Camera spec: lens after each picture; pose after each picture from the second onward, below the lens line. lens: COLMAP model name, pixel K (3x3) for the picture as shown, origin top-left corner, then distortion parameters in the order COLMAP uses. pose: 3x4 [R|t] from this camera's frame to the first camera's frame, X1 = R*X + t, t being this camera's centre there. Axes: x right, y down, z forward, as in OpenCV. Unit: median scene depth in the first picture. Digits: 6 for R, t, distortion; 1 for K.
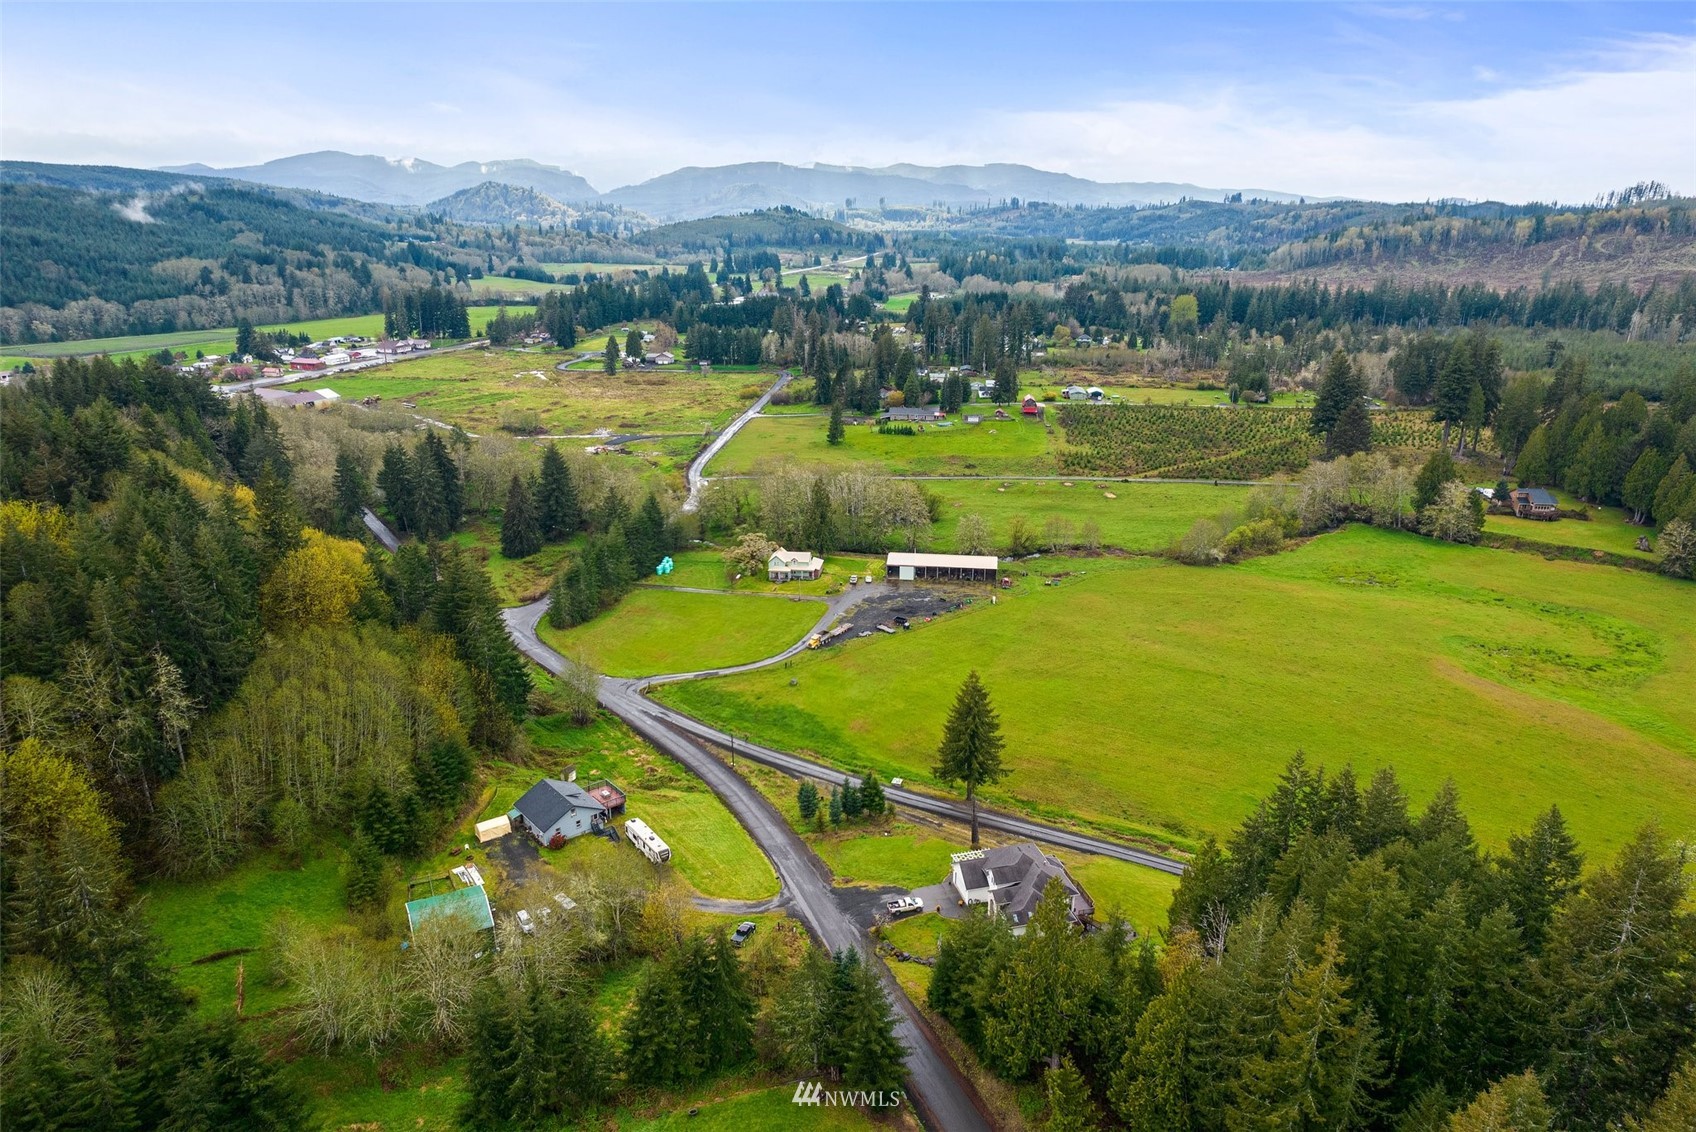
lens RADIAL K [[1085.4, 0, 848.0], [0, 1085.4, 566.0], [0, 0, 1]] dist [-0.042538, 0.000257]
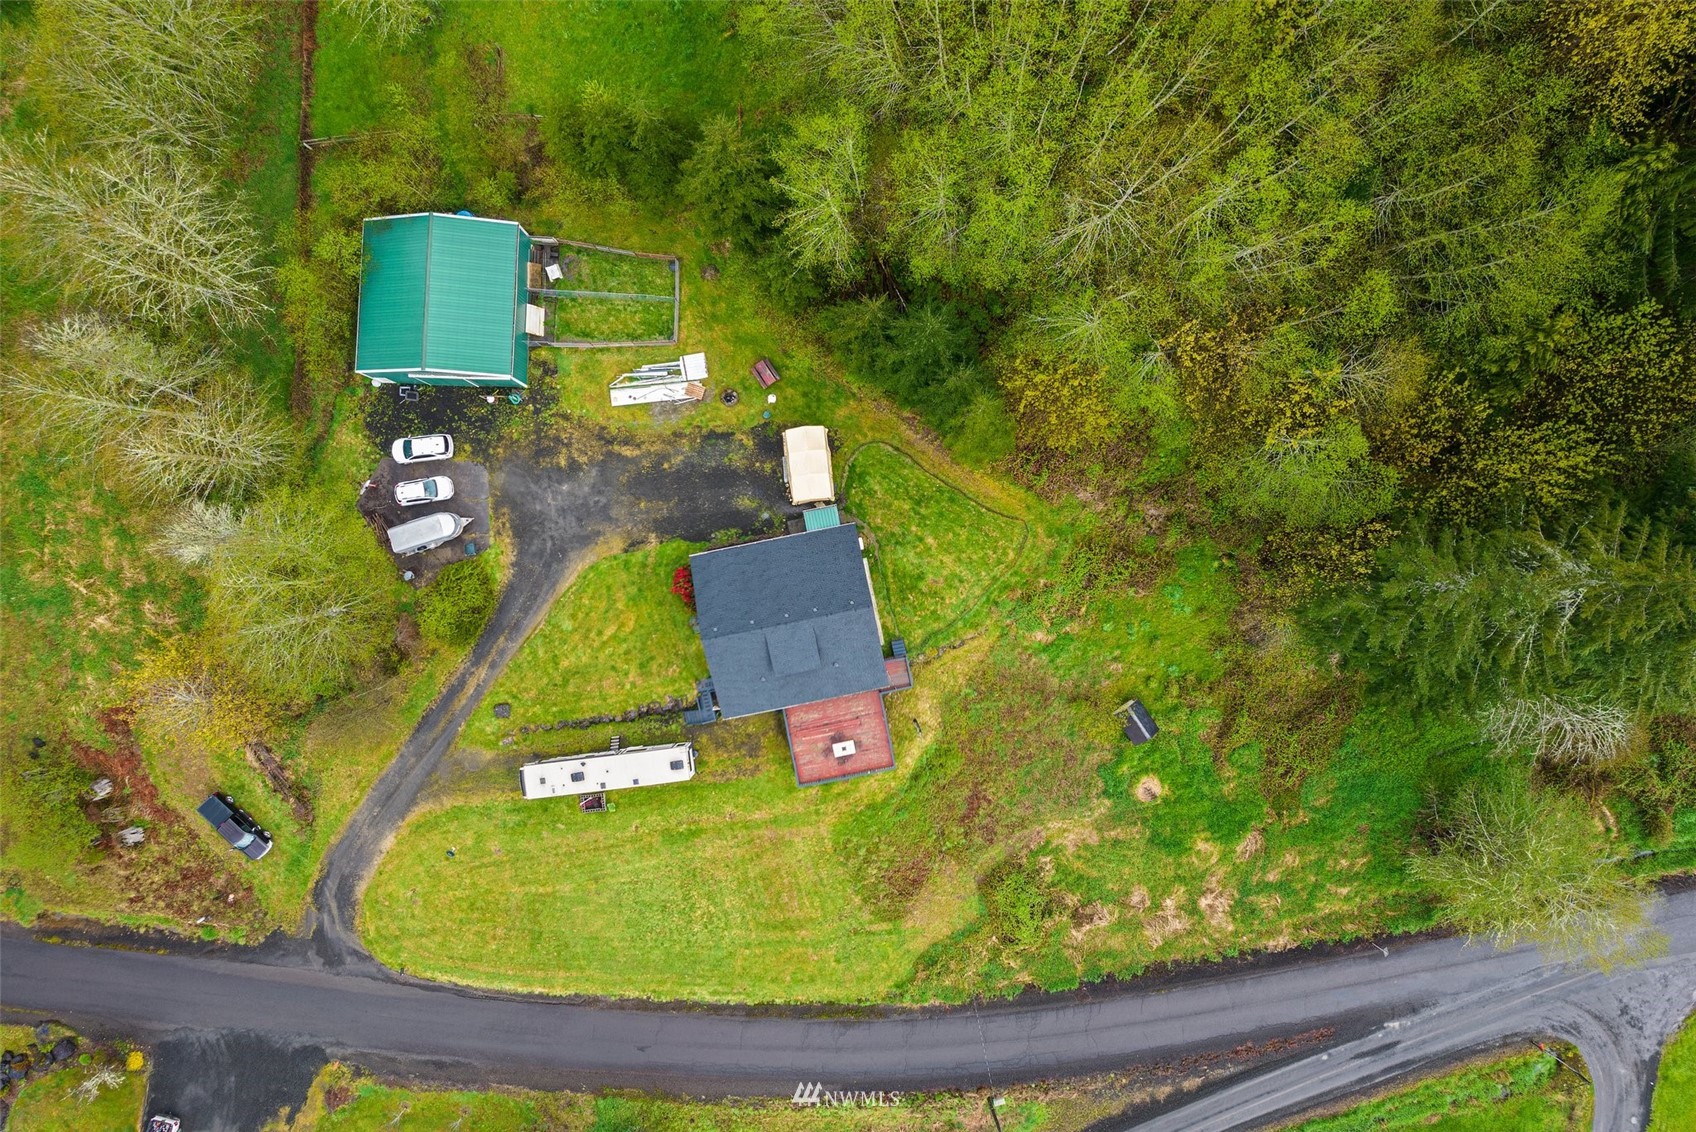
lens RADIAL K [[1085.4, 0, 848.0], [0, 1085.4, 566.0], [0, 0, 1]] dist [-0.042538, 0.000257]
pose [[-0.486941, 0.873392, -0.008621, -0.298085], [-0.279368, -0.146389, 0.948959, -0.173910], [0.827552, 0.464496, 0.315280, 0.894924]]
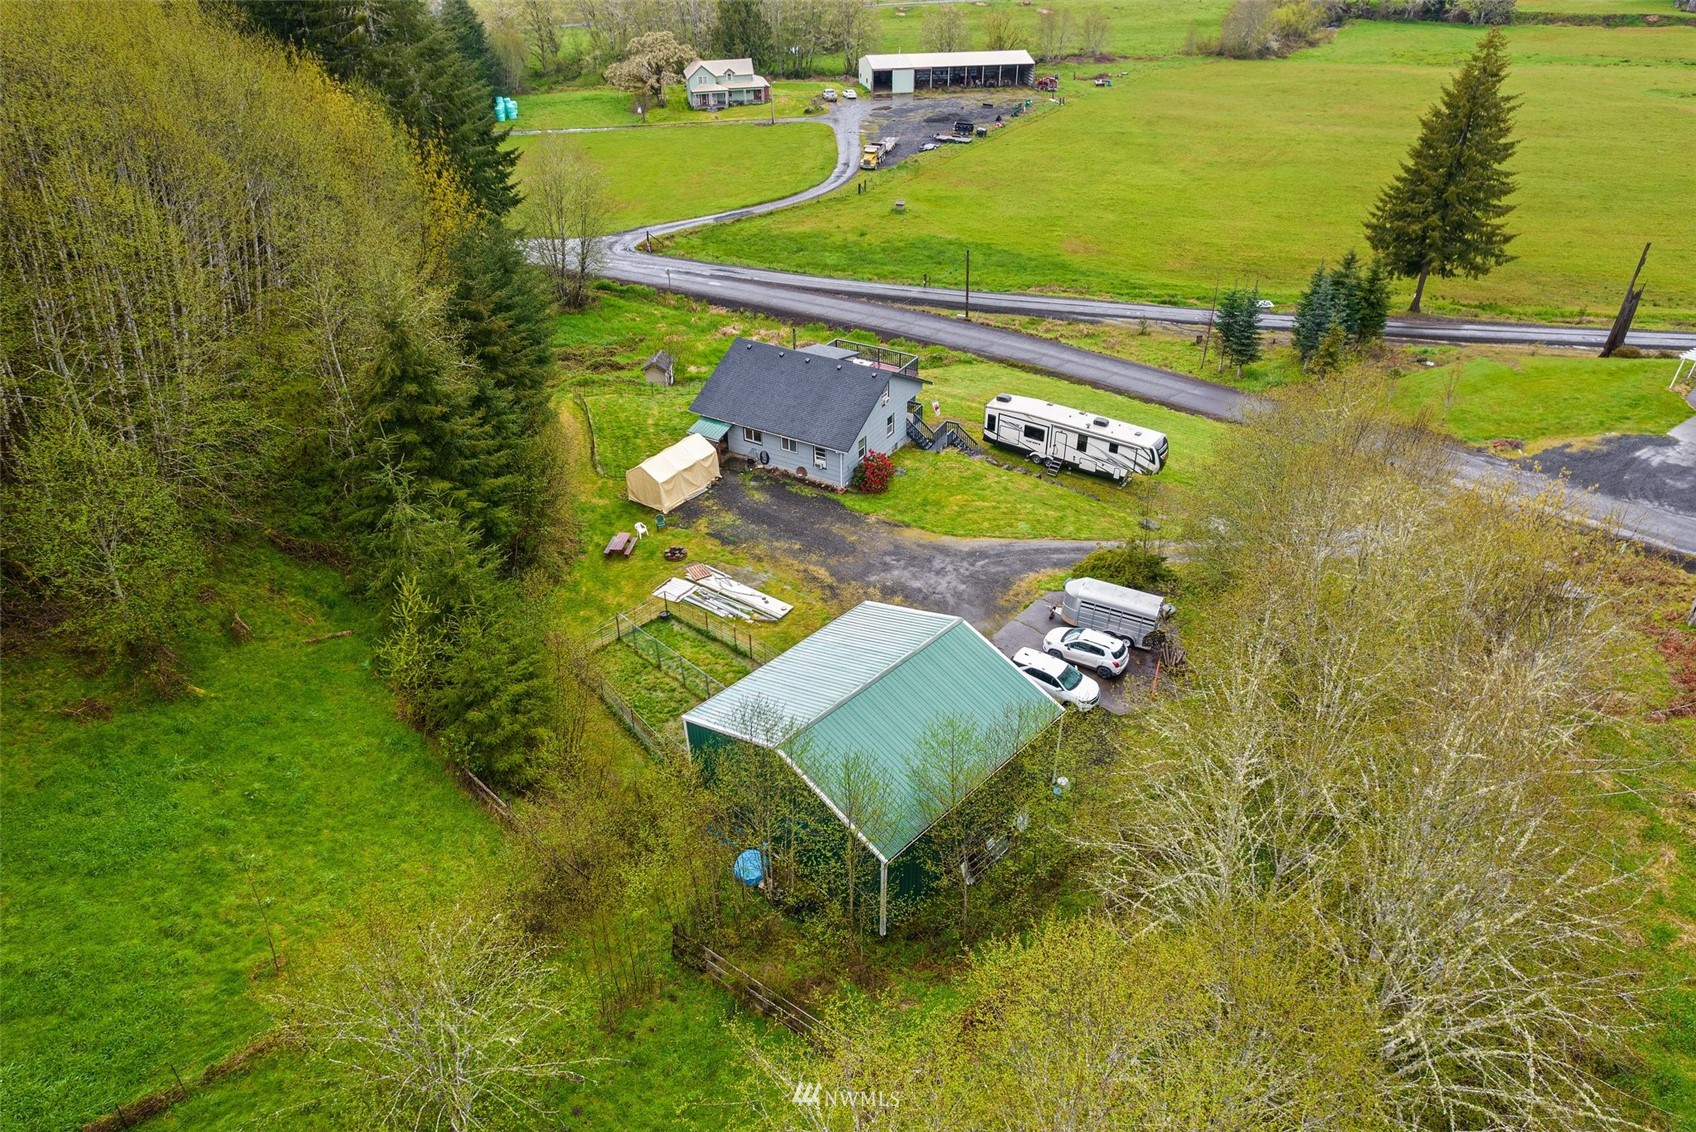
lens RADIAL K [[1085.4, 0, 848.0], [0, 1085.4, 566.0], [0, 0, 1]] dist [-0.042538, 0.000257]
pose [[0.943704, -0.187580, 0.272464, -0.378862], [0.106935, 0.952443, 0.285338, 0.174949], [-0.313030, -0.240138, 0.918883, 0.638669]]
